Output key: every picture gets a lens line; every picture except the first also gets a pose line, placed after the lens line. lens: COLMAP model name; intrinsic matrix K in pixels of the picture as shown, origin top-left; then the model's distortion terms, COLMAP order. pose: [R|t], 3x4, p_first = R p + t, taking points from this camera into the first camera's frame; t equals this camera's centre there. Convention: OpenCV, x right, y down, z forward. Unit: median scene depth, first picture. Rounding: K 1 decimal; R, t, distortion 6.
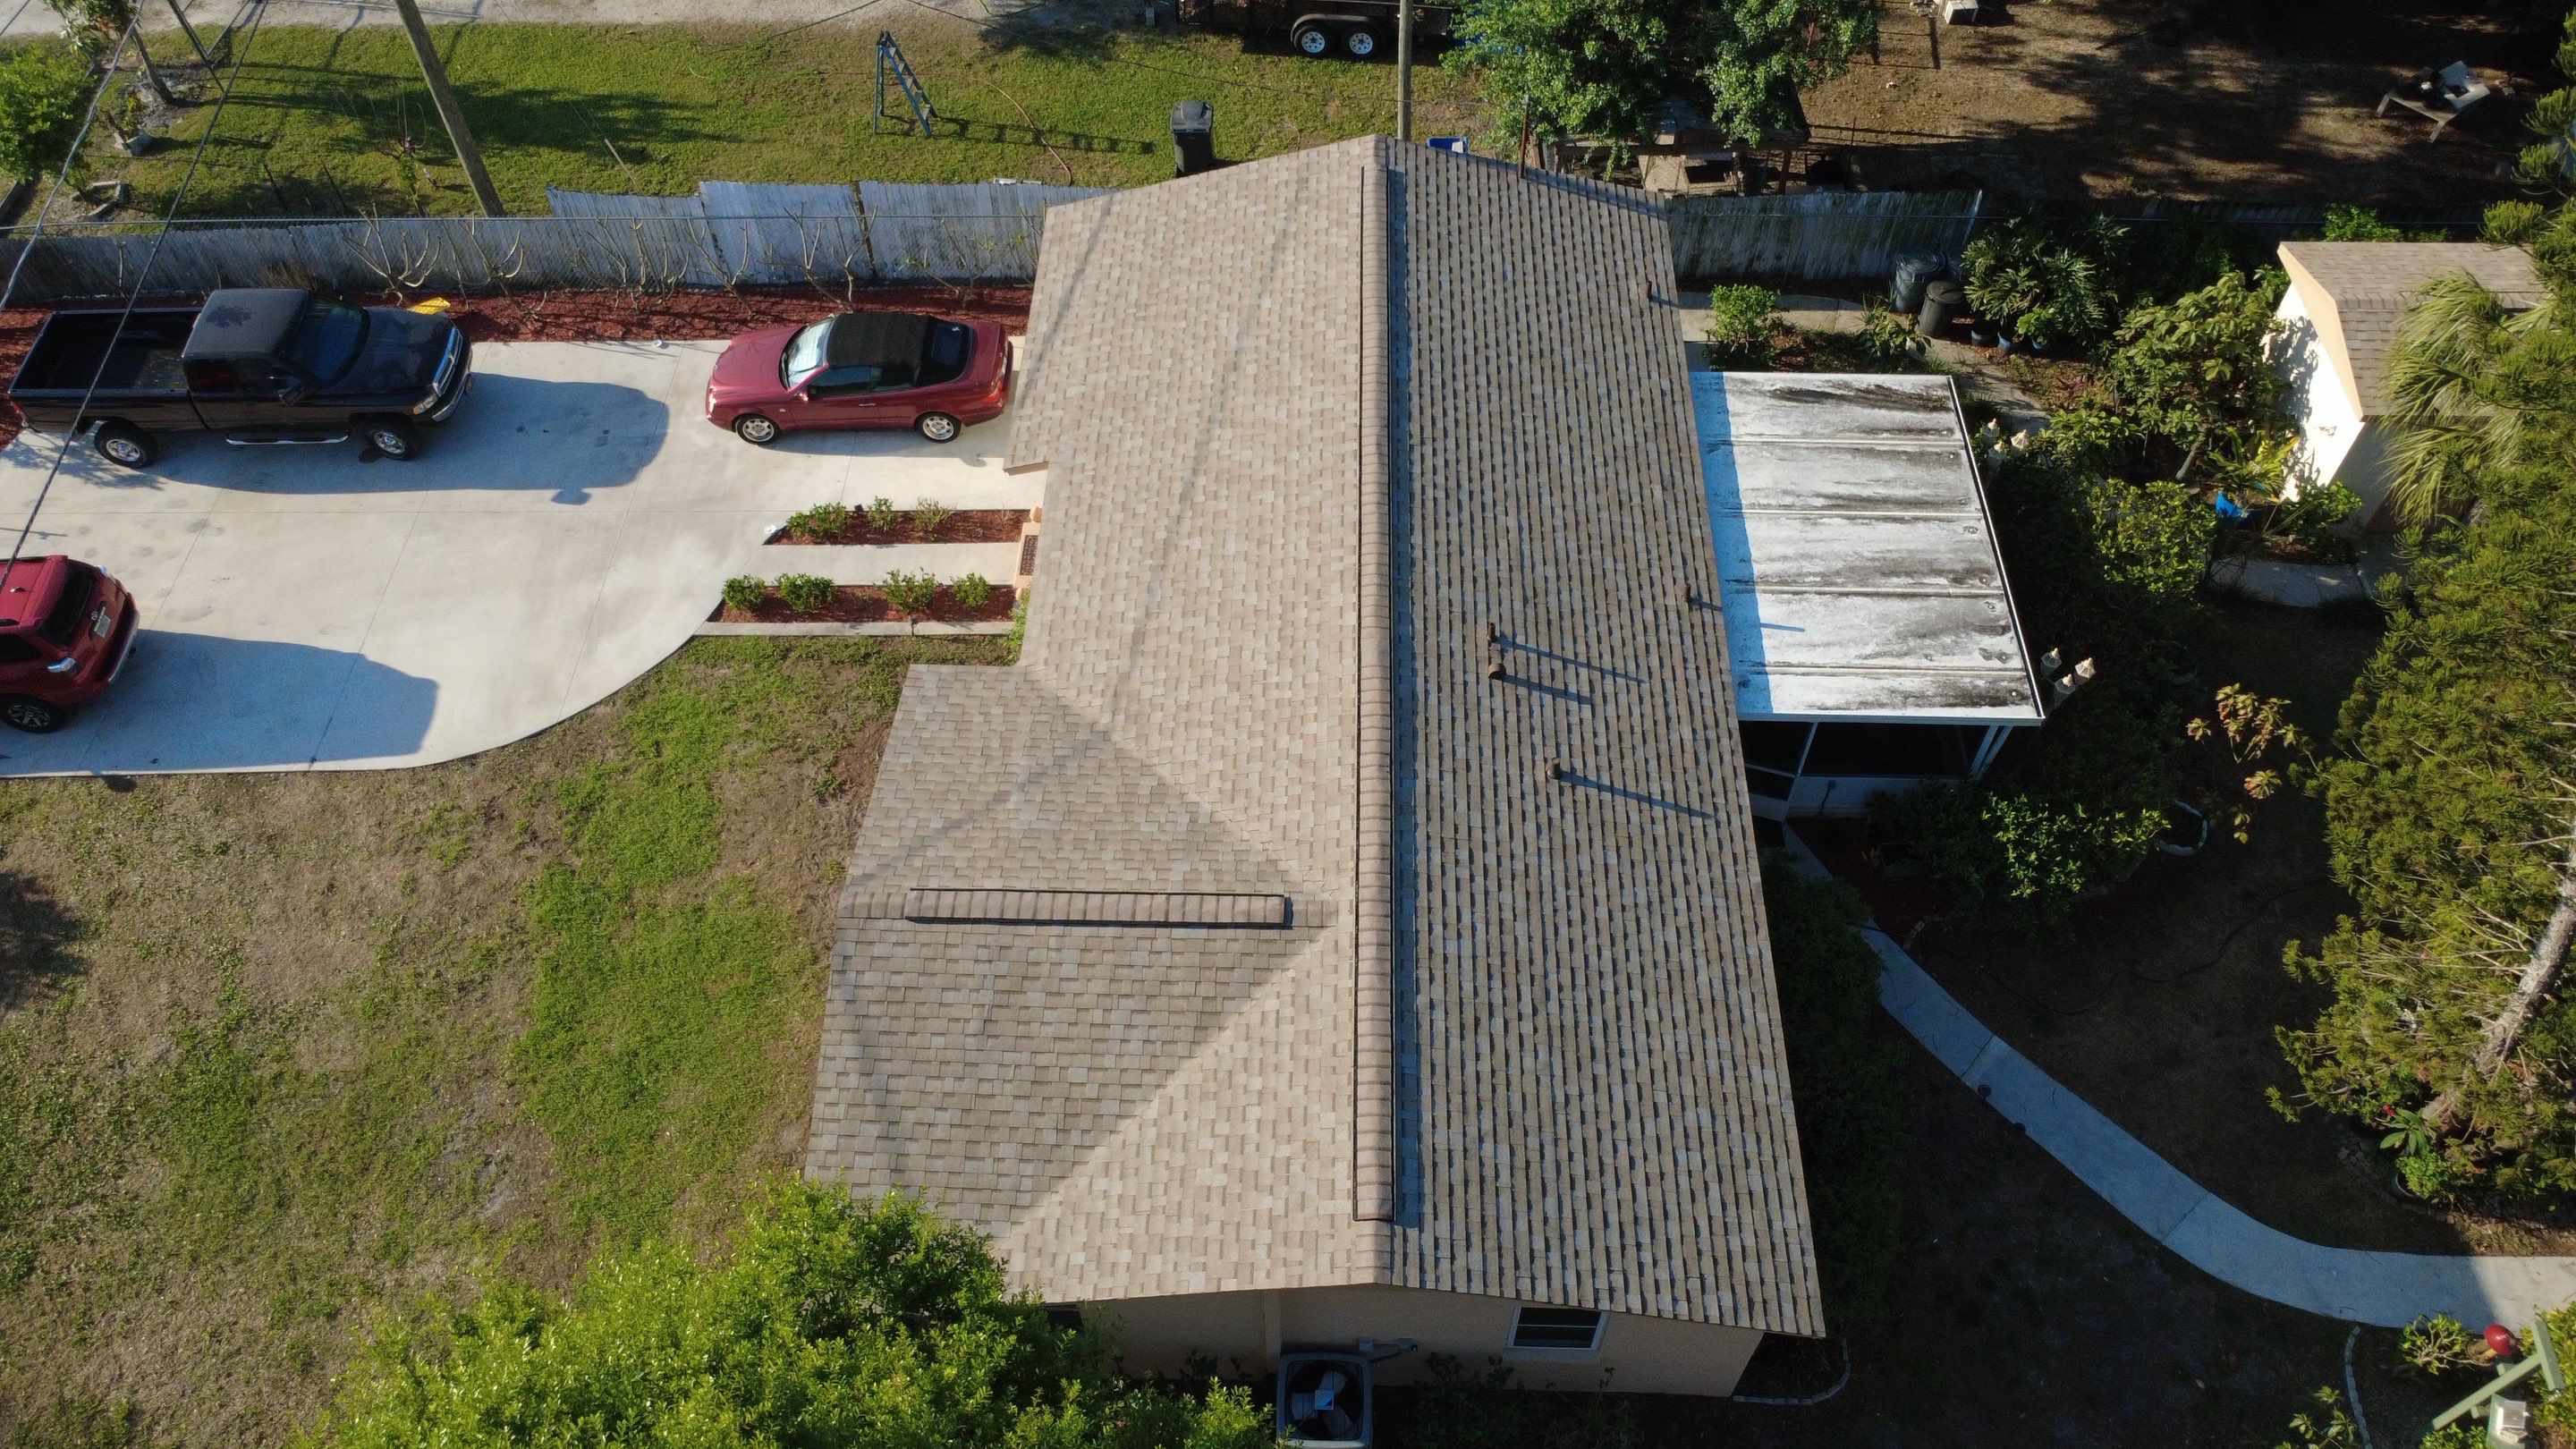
lens RADIAL K [[1873.4, 0, 1282.5], [0, 1873.4, 719.4], [0, 0, 1]] dist [0.001411, 0.001249]
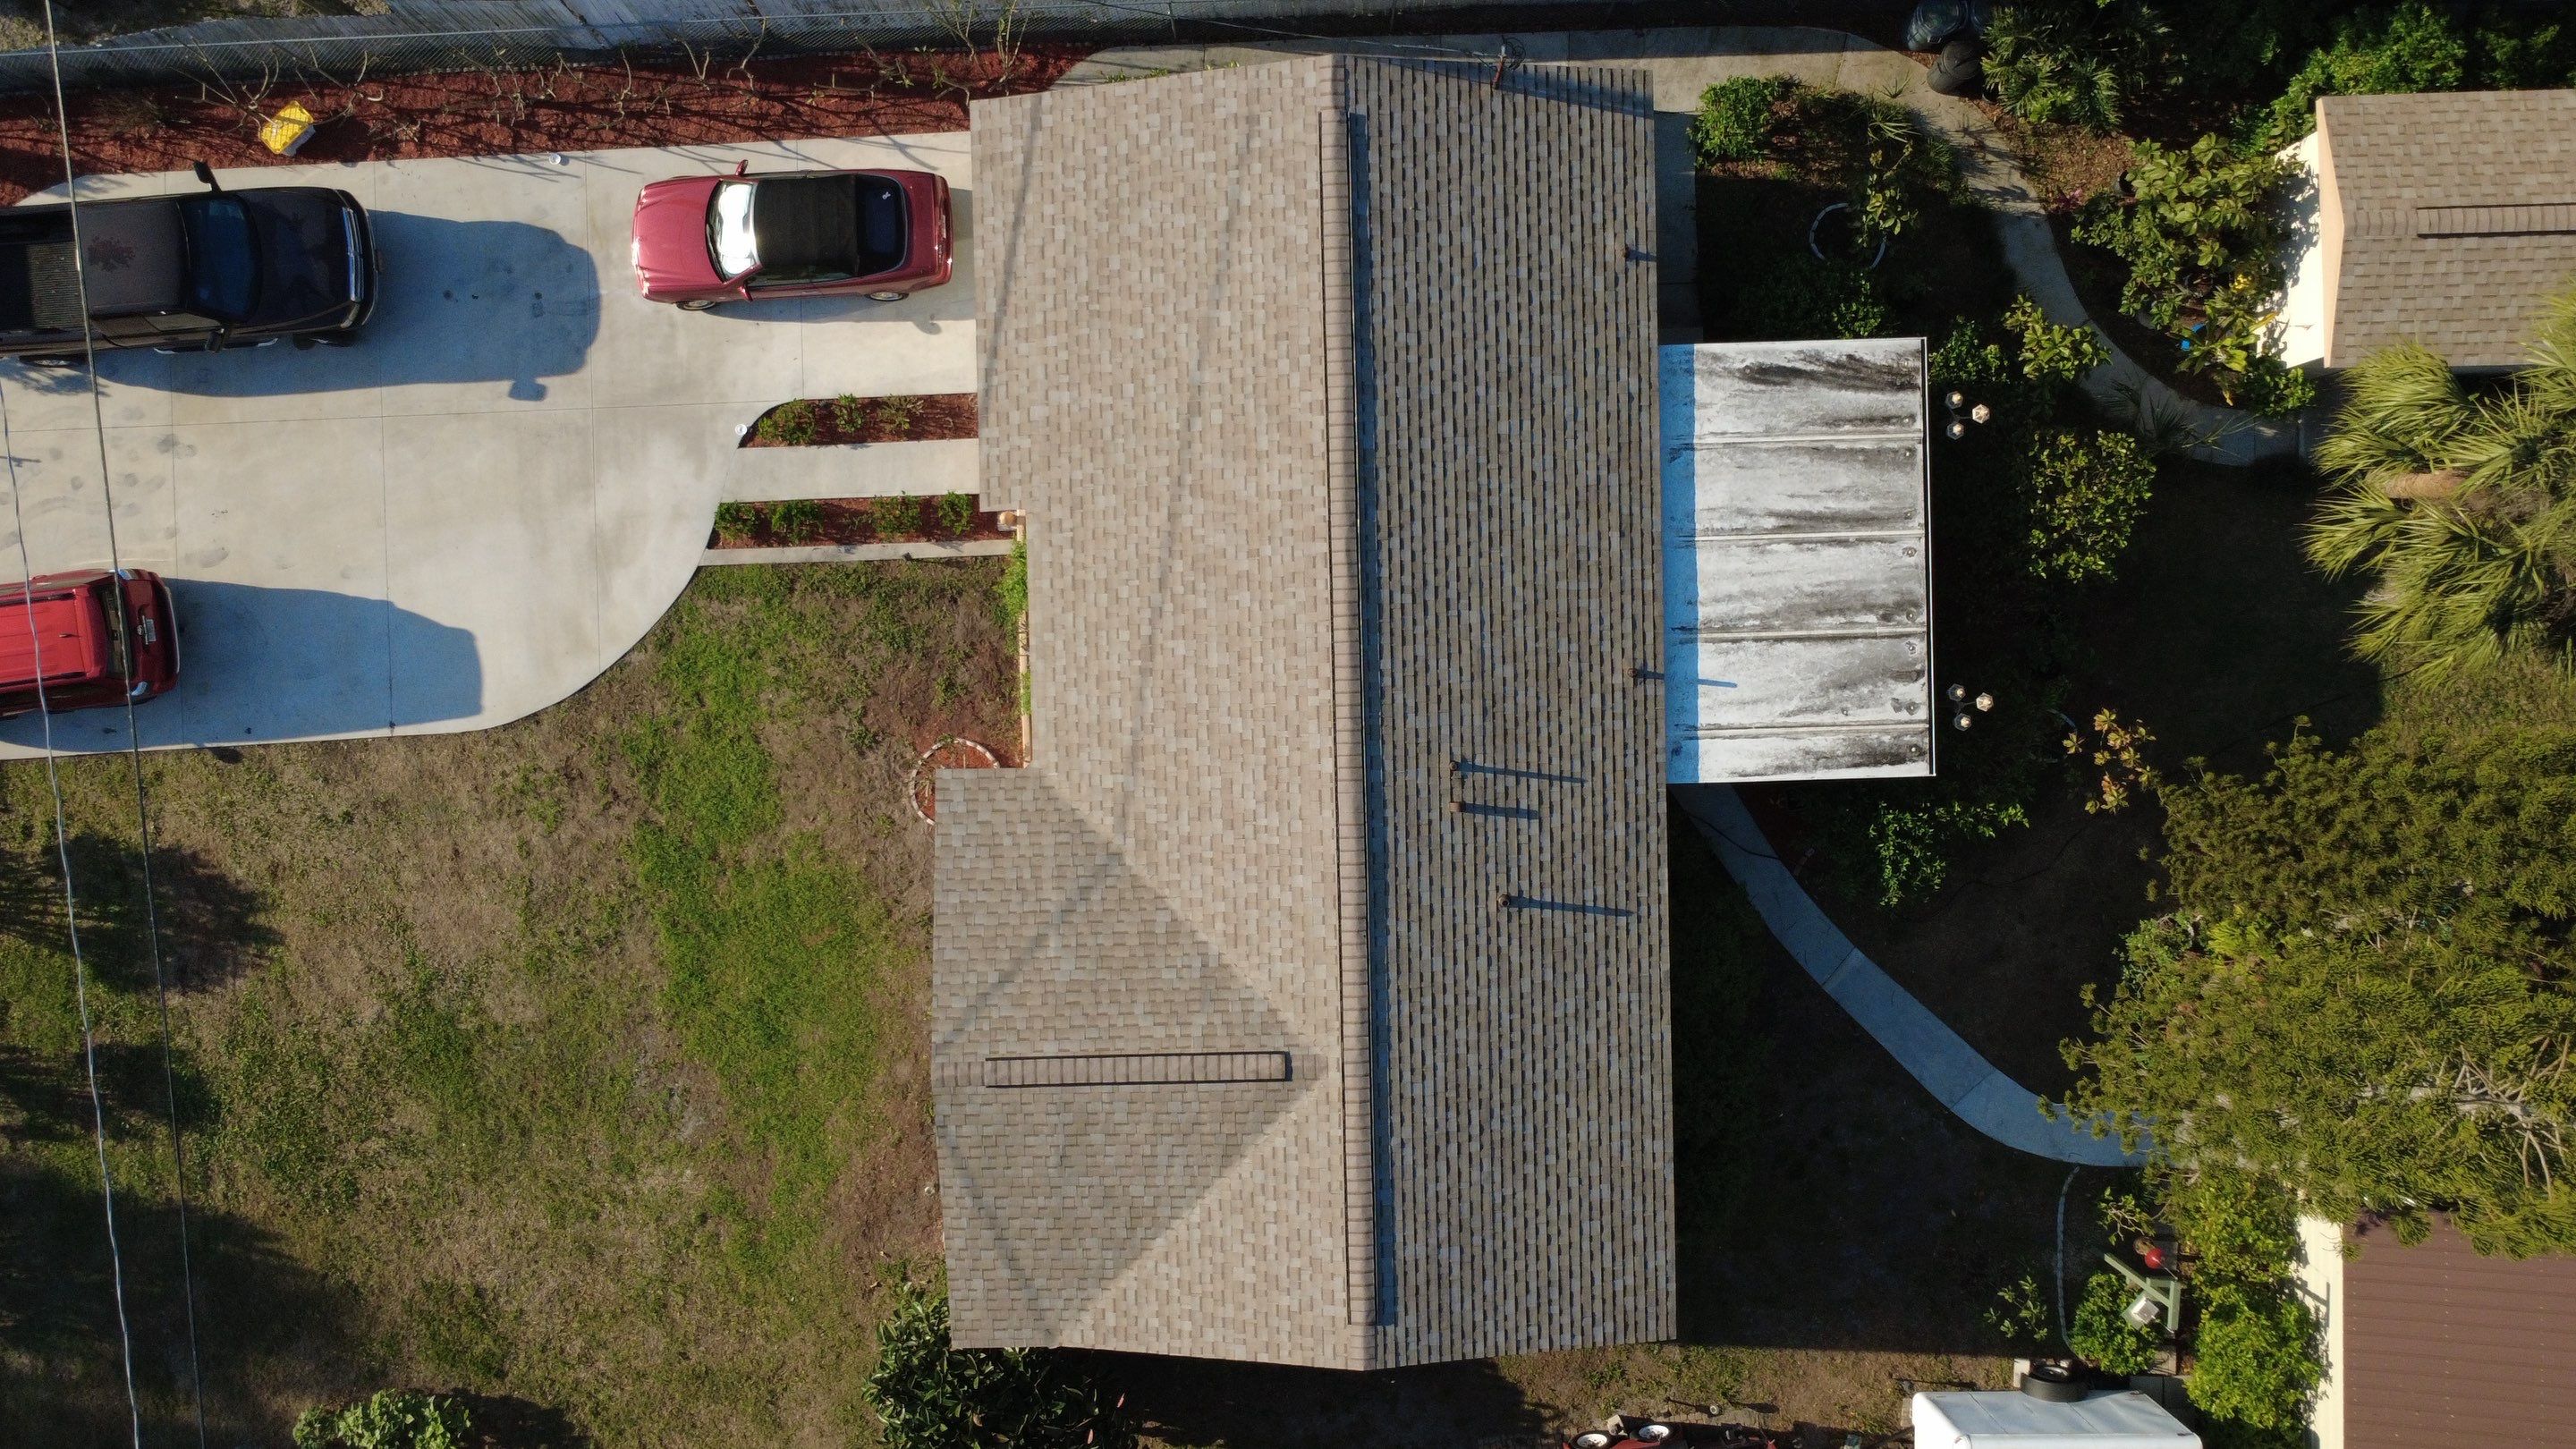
lens RADIAL K [[1873.4, 0, 1281.2], [0, 1873.4, 719.9], [0, 0, 1]] dist [0.001411, 0.001249]
pose [[0.998461, -0.055401, -0.002610, 0.011989], [0.045114, 0.783898, 0.619248, -0.712392], [-0.032261, -0.618413, 0.785191, 0.127654]]
